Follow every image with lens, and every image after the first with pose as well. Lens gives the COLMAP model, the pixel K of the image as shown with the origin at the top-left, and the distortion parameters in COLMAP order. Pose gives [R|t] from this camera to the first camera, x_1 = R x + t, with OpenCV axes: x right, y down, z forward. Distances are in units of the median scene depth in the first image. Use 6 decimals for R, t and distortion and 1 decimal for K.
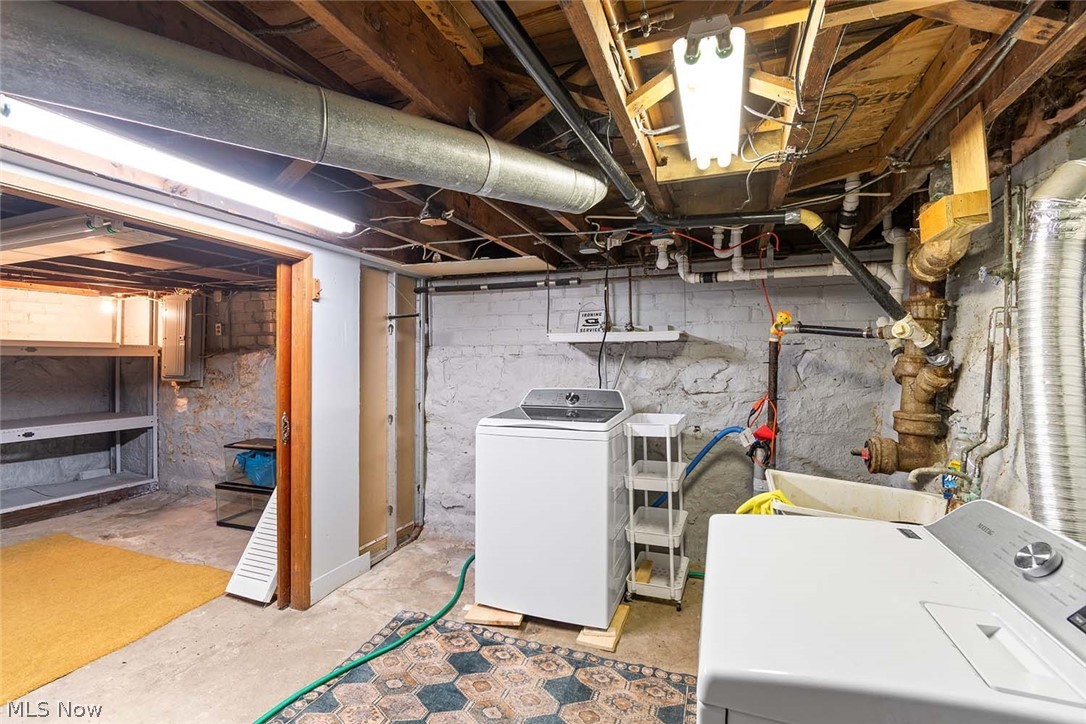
lens RADIAL K [[475.3, 0, 545.9], [0, 475.3, 358.0], [0, 0, 1]] dist [-0.003118, -0.001139]
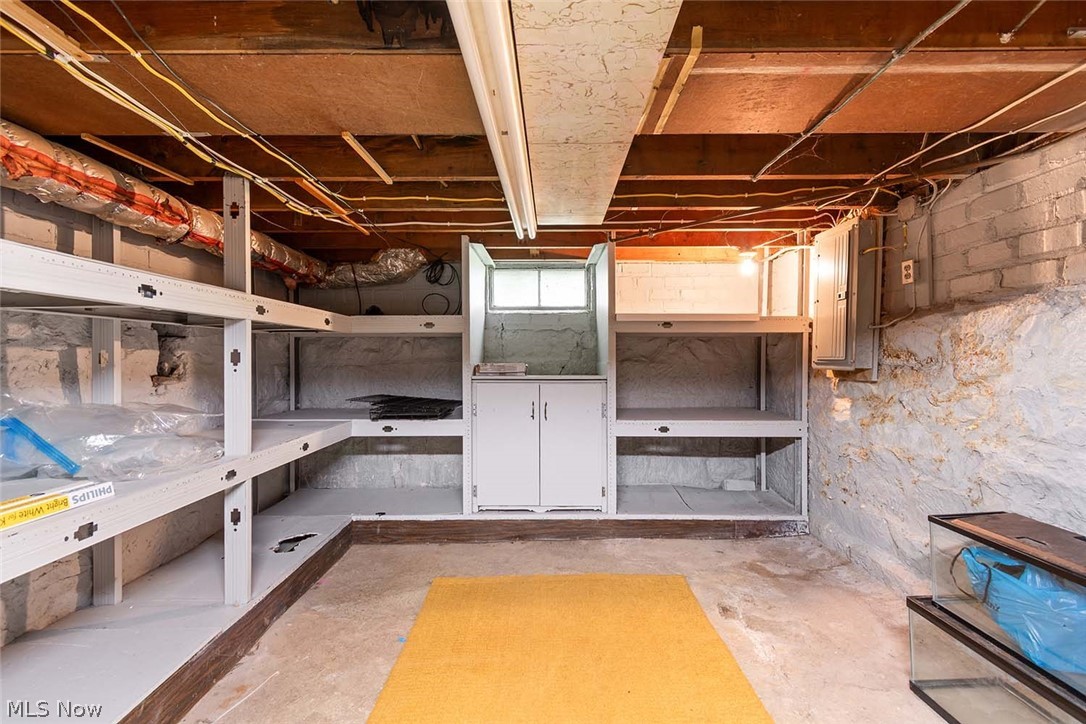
lens RADIAL K [[475.3, 0, 546.5], [0, 475.3, 363.9], [0, 0, 1]] dist [-0.003118, -0.001139]
pose [[0.344293, 0.009231, -0.938817, -0.336717], [0.002151, 0.999941, 0.010621, 0.034232], [0.938860, -0.005676, 0.344253, 0.447696]]
